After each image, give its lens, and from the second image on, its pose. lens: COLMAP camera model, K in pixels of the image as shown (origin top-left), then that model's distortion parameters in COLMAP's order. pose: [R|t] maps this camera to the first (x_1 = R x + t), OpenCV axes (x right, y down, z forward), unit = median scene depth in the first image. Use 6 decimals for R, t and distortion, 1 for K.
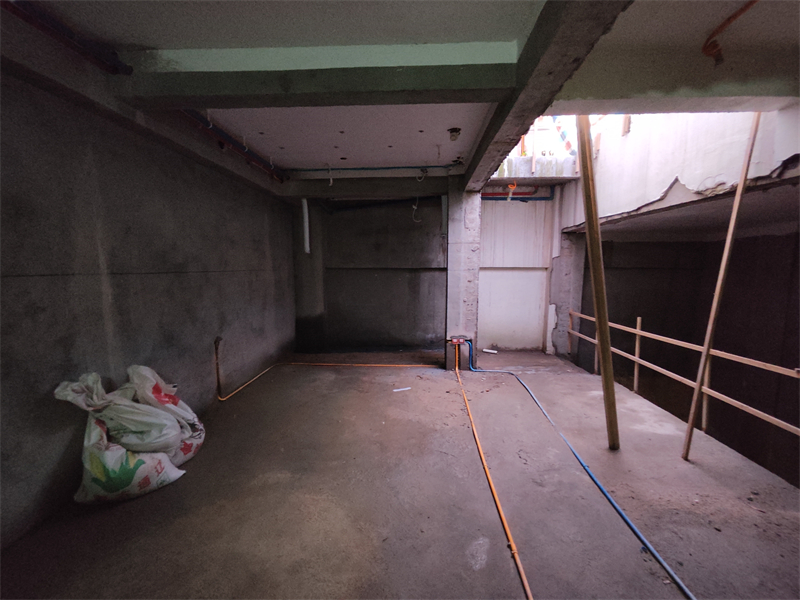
lens RADIAL K [[362.4, 0, 401.5], [0, 362.4, 313.2], [0, 0, 1]] dist [-0.009275, 0.006758]
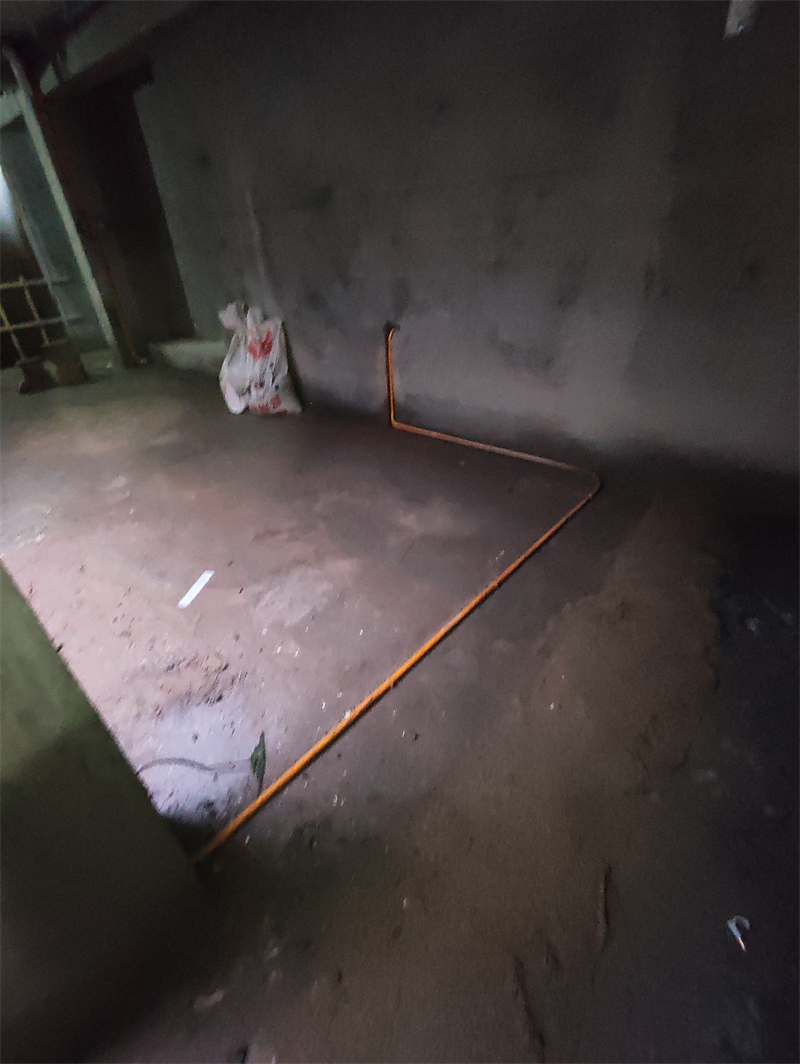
lens RADIAL K [[481.9, 0, 385.3], [0, 481.9, 535.2], [0, 0, 1]] dist [-0.009275, 0.006758]
pose [[-0.637284, 0.461564, -0.617113, 0.176072], [-0.023105, 0.788987, 0.613976, -0.153534], [0.770283, 0.405535, -0.492144, 1.565806]]
